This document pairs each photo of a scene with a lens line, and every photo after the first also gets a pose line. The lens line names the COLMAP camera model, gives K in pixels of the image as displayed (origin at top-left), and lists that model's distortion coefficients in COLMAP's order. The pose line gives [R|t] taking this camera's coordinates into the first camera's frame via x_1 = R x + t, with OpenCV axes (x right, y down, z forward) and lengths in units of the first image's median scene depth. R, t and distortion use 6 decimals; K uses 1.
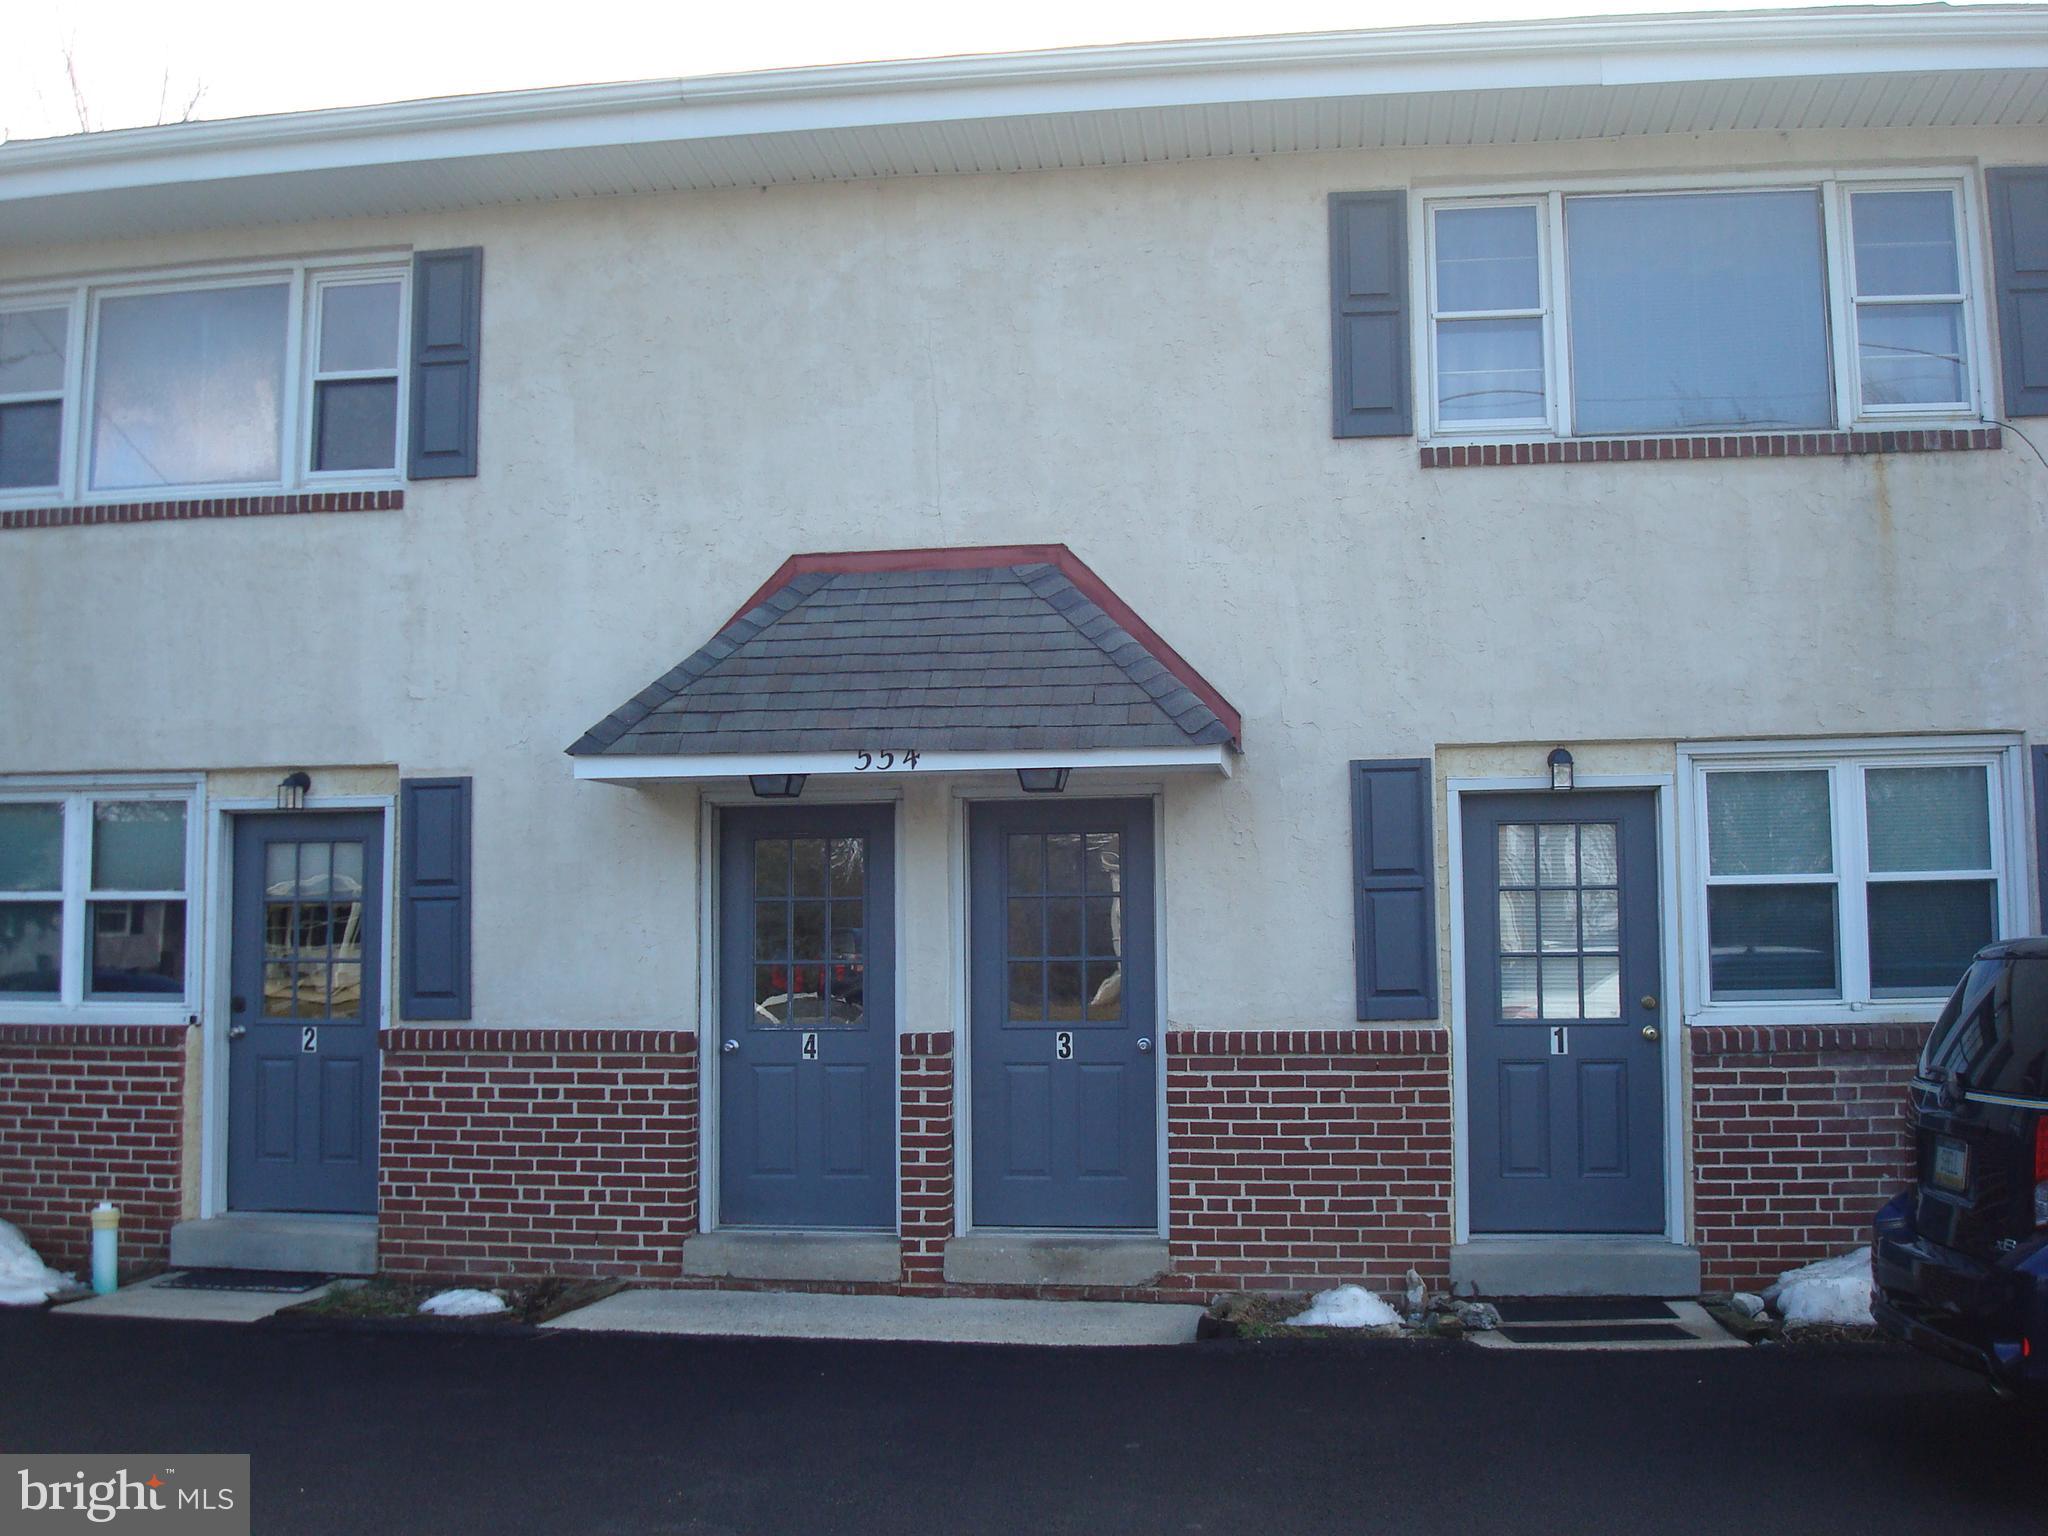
lens RADIAL K [[2193.3, 0, 1025.8], [0, 2193.3, 708.2], [0, 0, 1]] dist [-0.059201, -0.142731]
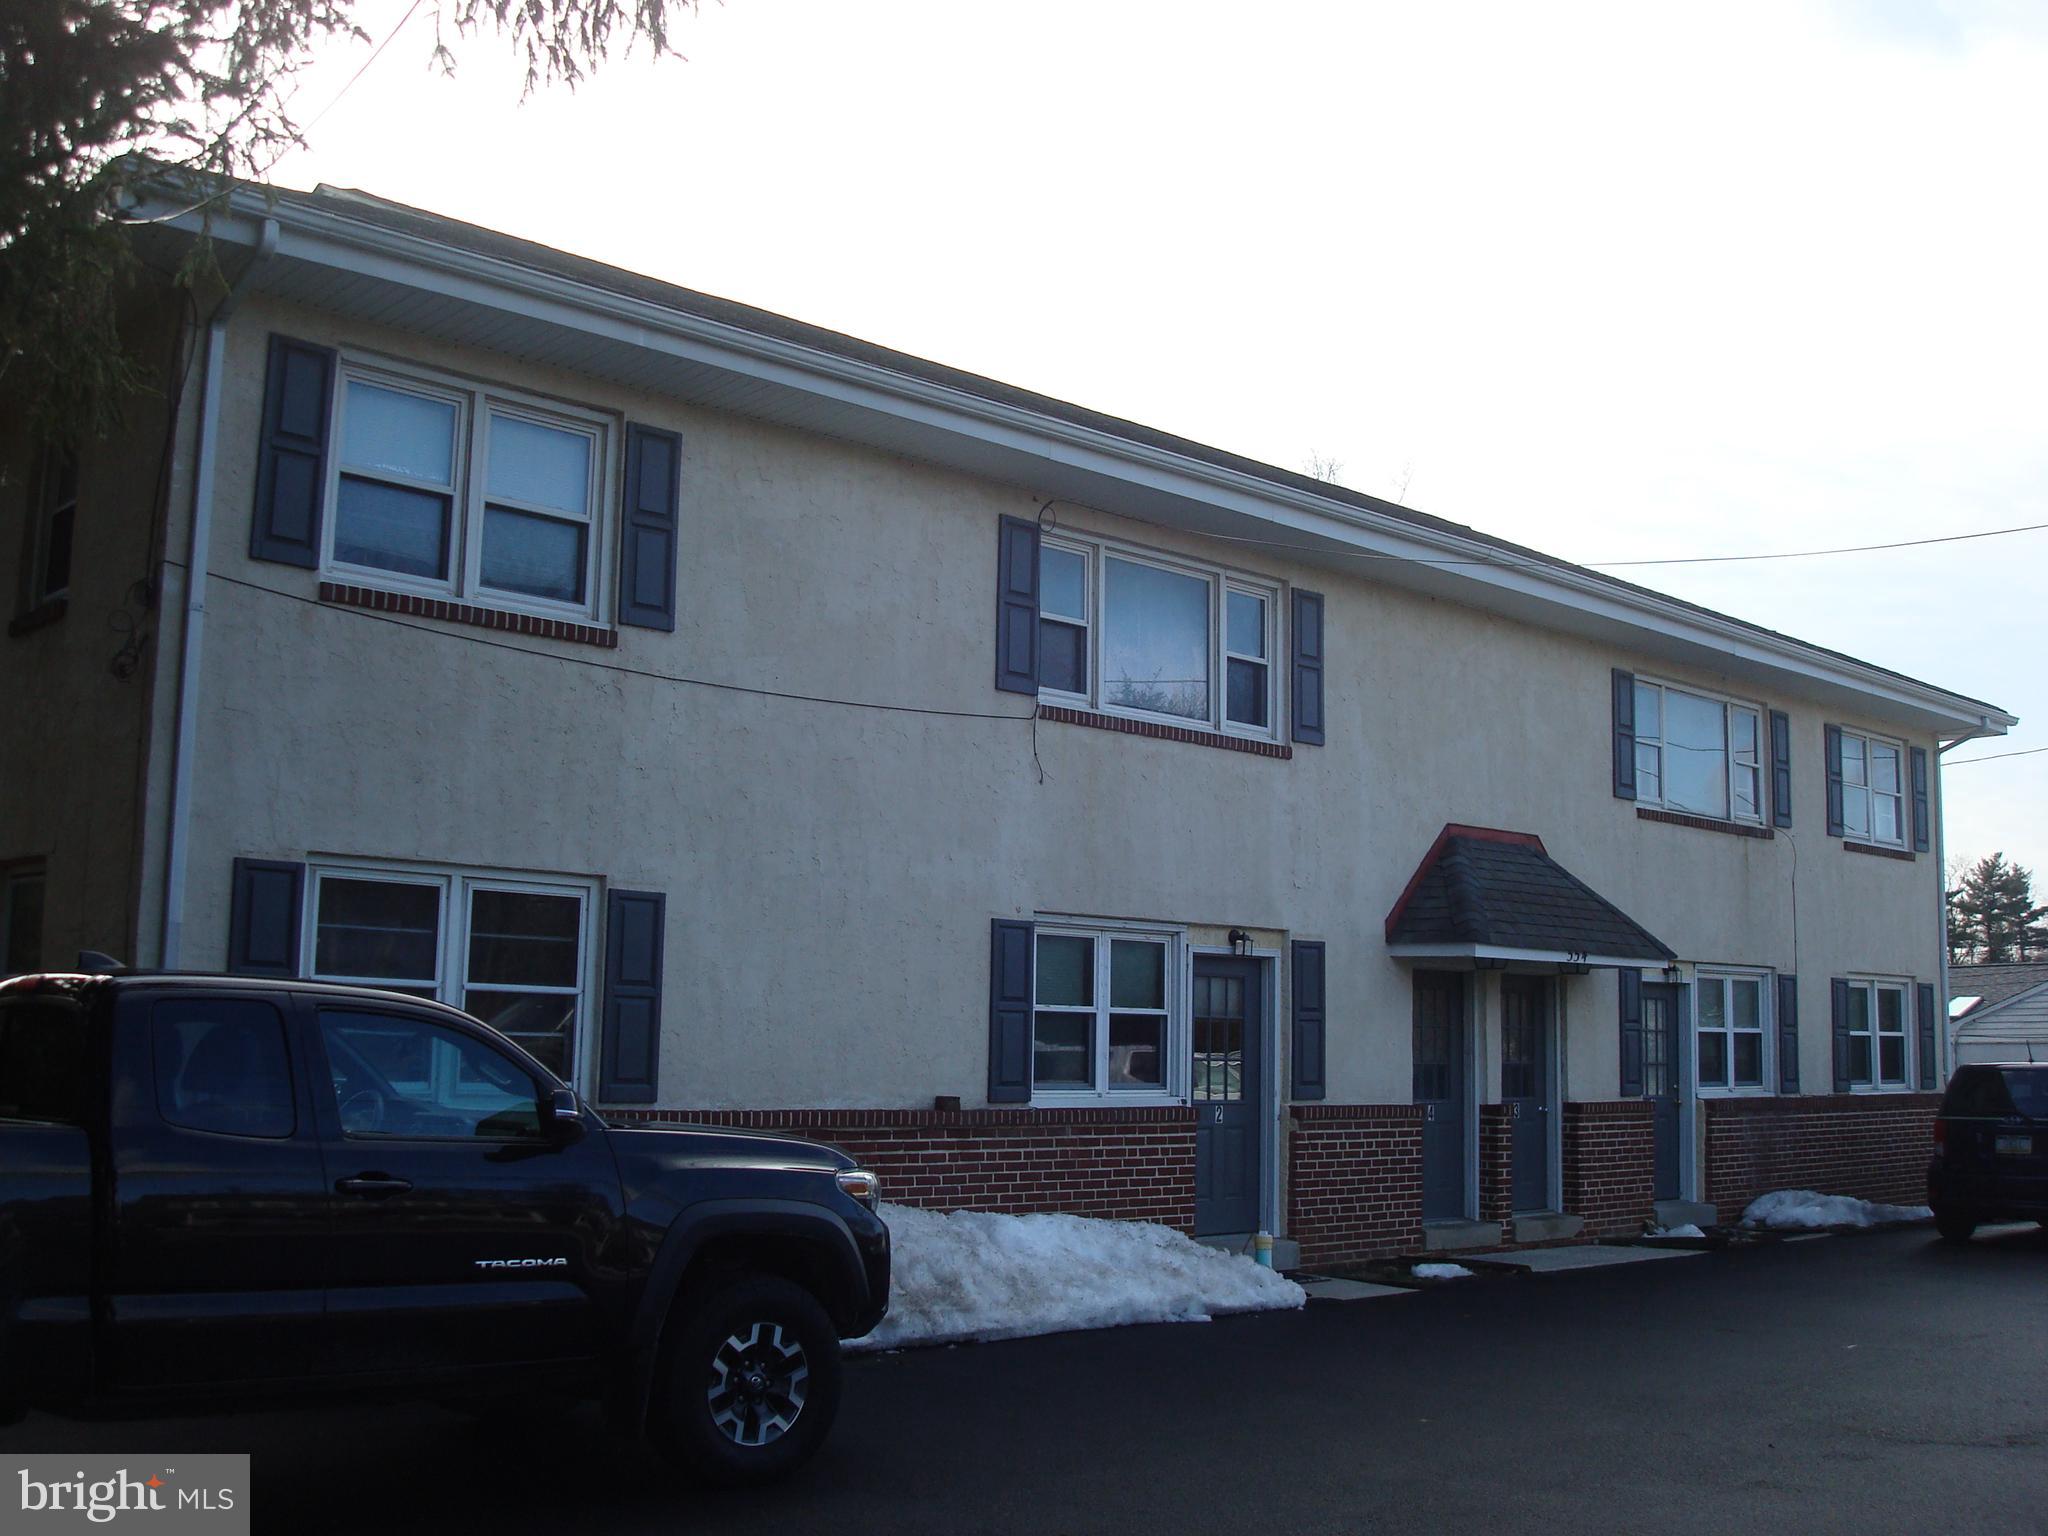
lens RADIAL K [[2112.6, 0, 1024.0], [0, 2112.6, 756.1], [0, 0, 1]] dist [-0.088624, -0.016216]
pose [[0.610288, 0.125996, 0.782095, -1.539170], [-0.107344, 0.991318, -0.075939, 0.036362], [-0.784873, -0.037608, 0.618514, 0.244518]]
